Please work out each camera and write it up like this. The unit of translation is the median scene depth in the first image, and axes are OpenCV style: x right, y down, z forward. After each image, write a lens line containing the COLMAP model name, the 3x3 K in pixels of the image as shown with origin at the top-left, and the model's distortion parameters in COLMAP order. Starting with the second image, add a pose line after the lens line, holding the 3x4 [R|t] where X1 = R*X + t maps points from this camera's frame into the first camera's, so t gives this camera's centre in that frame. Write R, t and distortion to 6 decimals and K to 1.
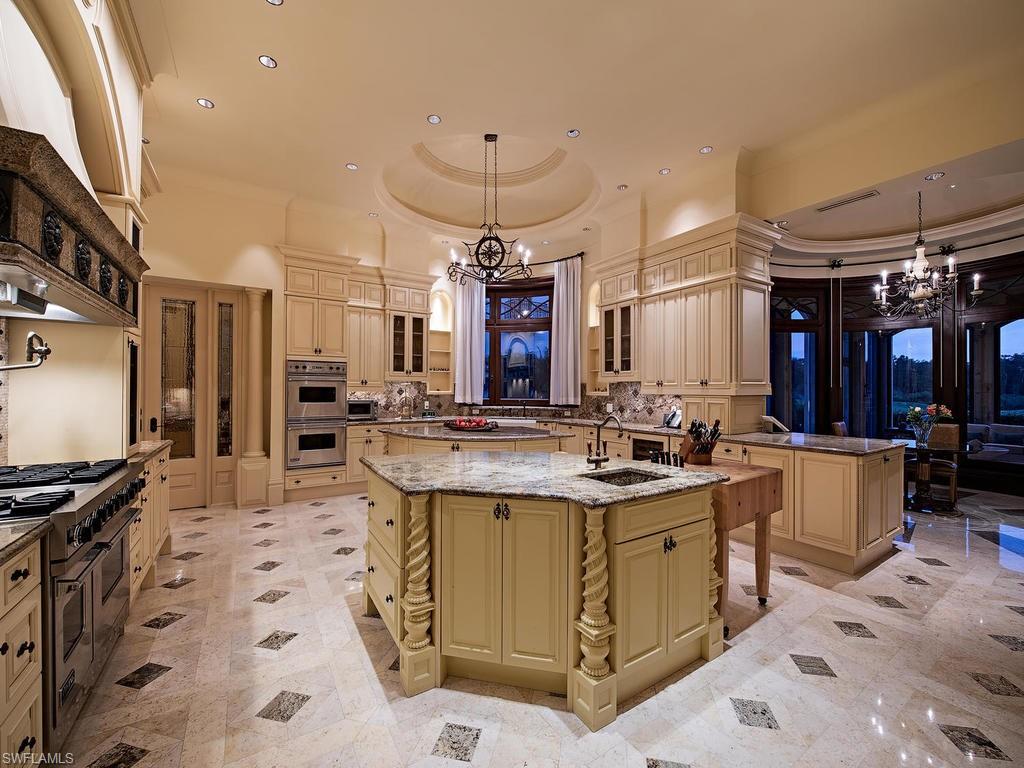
lens RADIAL K [[411.8, 0, 513.4], [0, 411.8, 389.7], [0, 0, 1]] dist [-0.018910, -0.000283]
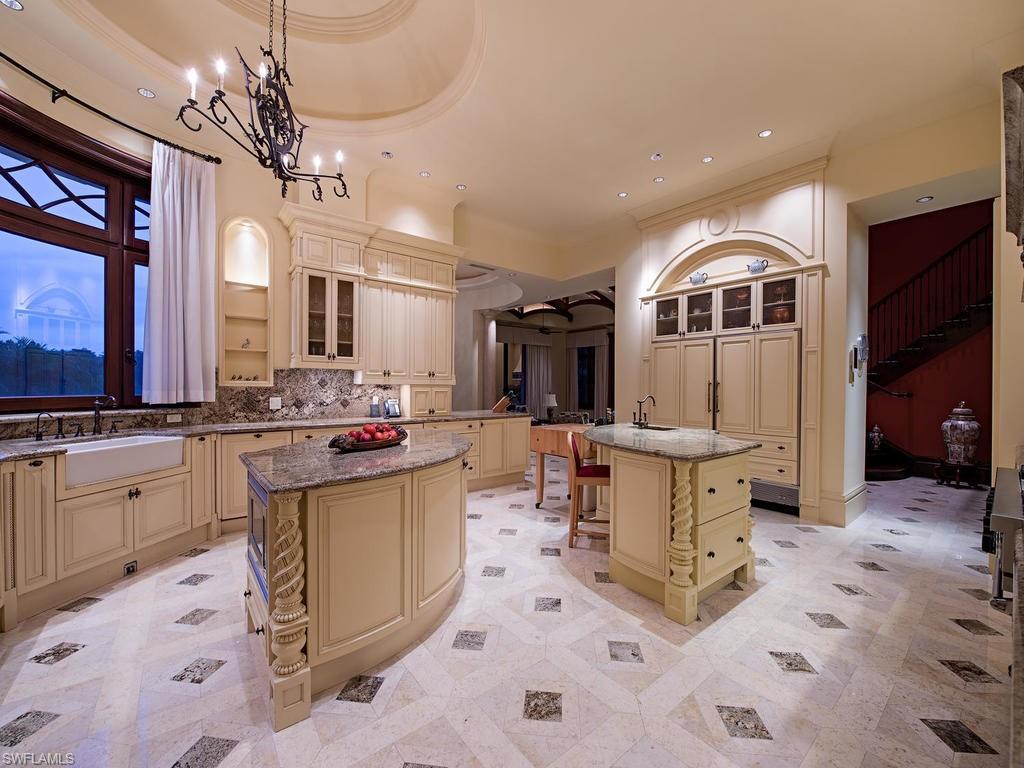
lens RADIAL K [[411.8, 0, 514.5], [0, 411.8, 386.8], [0, 0, 1]] dist [-0.018910, -0.000283]
pose [[-0.109761, -0.005094, 0.993945, -0.614972], [-0.008097, 0.999958, 0.004231, 0.010026], [-0.993925, -0.007584, -0.109798, 0.755124]]
